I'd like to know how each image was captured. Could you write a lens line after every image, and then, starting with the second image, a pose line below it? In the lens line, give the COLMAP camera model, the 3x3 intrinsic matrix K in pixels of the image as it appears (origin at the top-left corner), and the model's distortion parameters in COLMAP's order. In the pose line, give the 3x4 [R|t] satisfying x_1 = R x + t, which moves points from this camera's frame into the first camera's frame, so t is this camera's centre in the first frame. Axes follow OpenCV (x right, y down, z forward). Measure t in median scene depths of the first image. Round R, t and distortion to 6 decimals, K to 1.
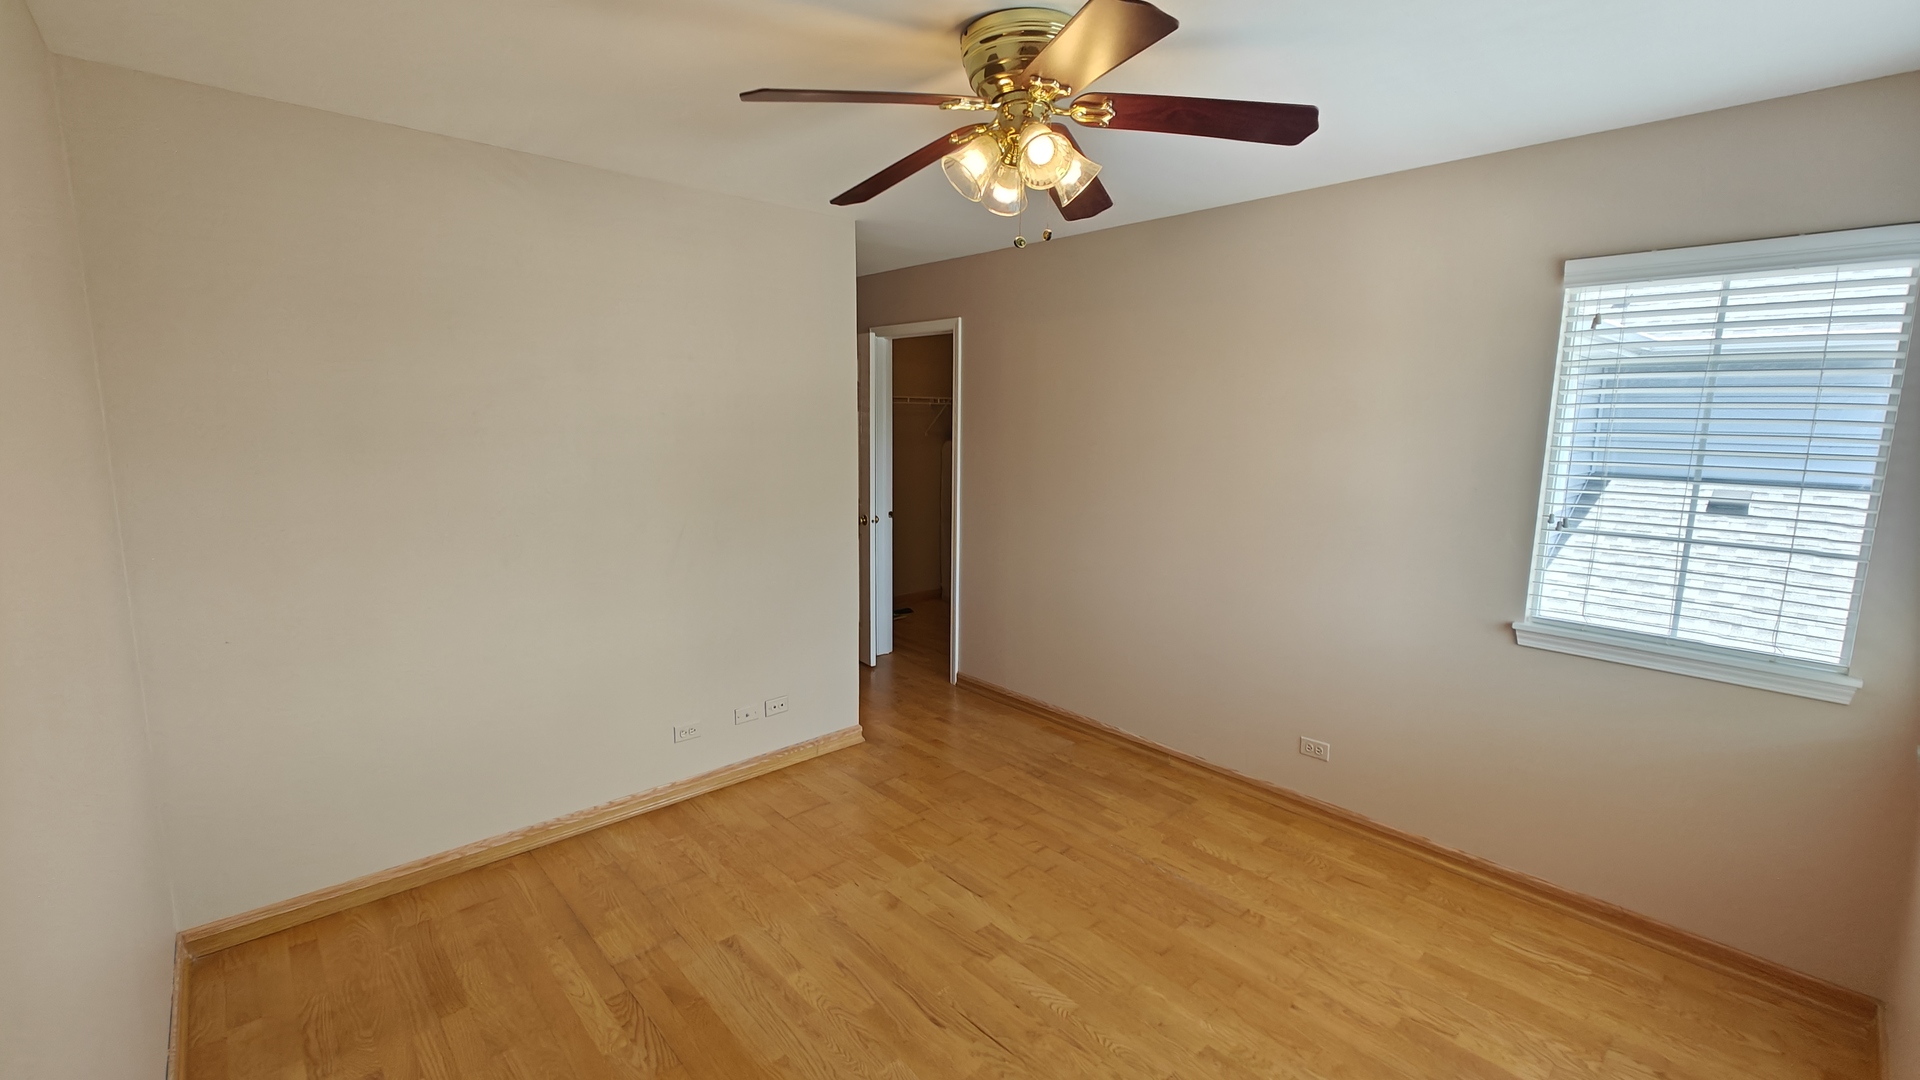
lens RADIAL K [[812.8, 0, 943.8], [0, 812.8, 543.2], [0, 0, 1]] dist [0.000401, 0.000078]
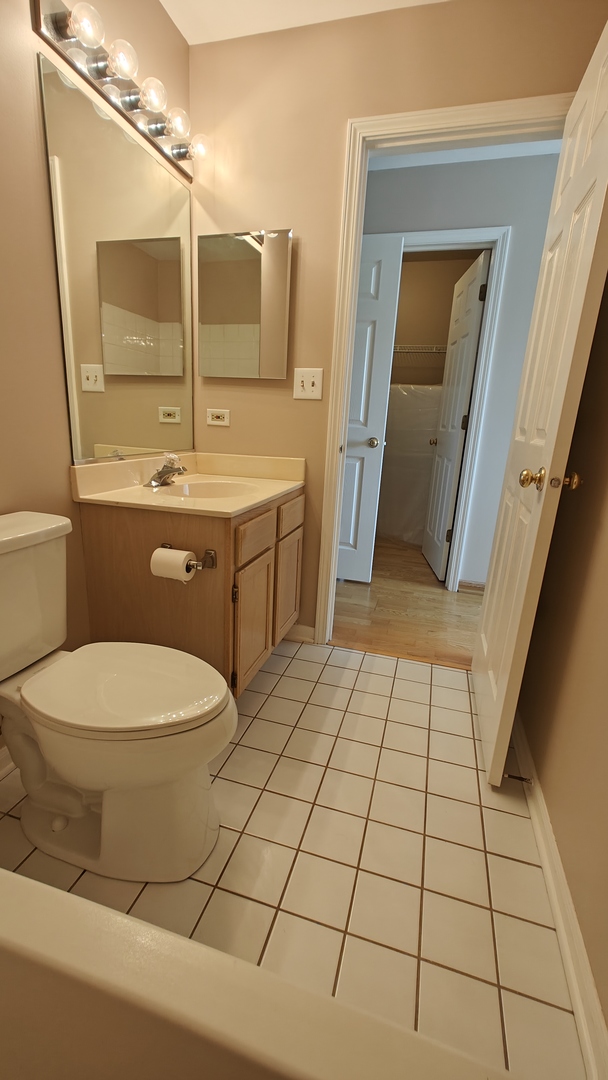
lens RADIAL K [[457.2, 0, 304.0], [0, 457.2, 540.0], [0, 0, 1]] dist [0.000401, 0.000078]
pose [[0.849850, -0.104389, 0.516583, -0.766626], [0.051338, 0.991923, 0.115985, 0.033868], [-0.524518, -0.072050, 0.848345, 0.928383]]
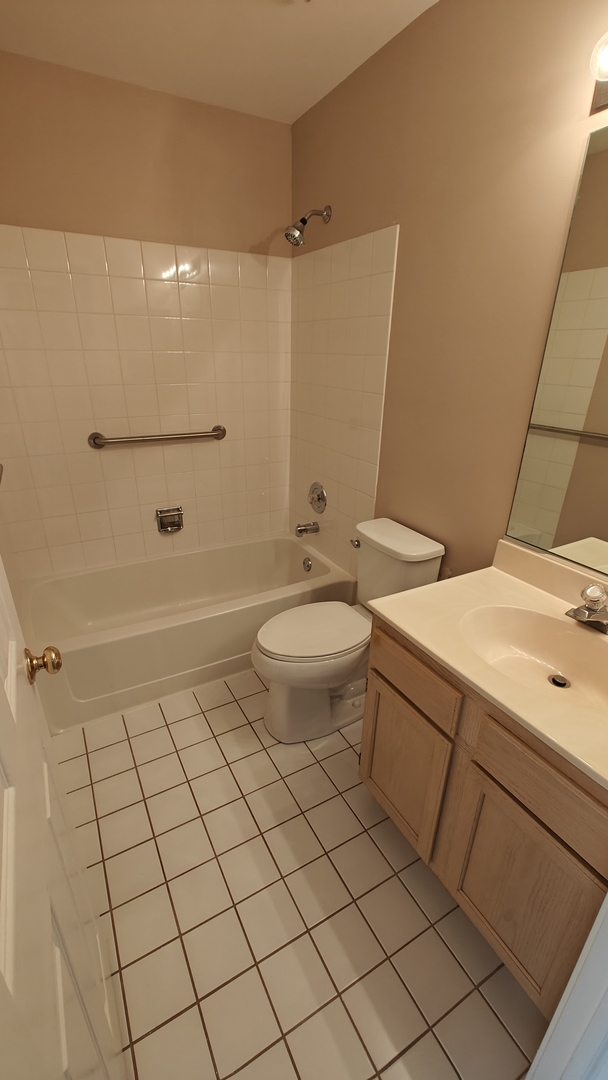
lens RADIAL K [[457.2, 0, 304.0], [0, 457.2, 540.0], [0, 0, 1]] dist [0.000401, 0.000078]
pose [[-0.216769, 0.370617, -0.903136, -0.208971], [-0.172327, 0.896078, 0.409082, -0.166918], [0.960892, 0.244311, -0.130375, 1.333538]]
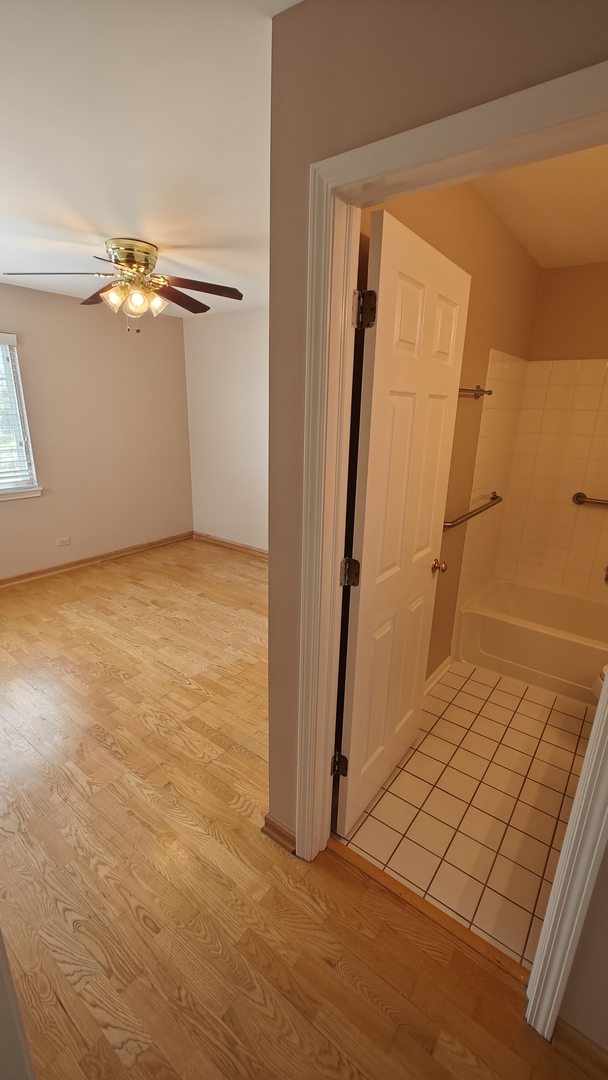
lens RADIAL K [[457.2, 0, 304.0], [0, 457.2, 540.0], [0, 0, 1]] dist [0.000401, 0.000078]
pose [[-0.981578, 0.029397, -0.188785, -0.083936], [-0.056166, 0.900037, 0.432180, -0.266934], [0.182618, 0.434822, -0.881806, 1.688347]]
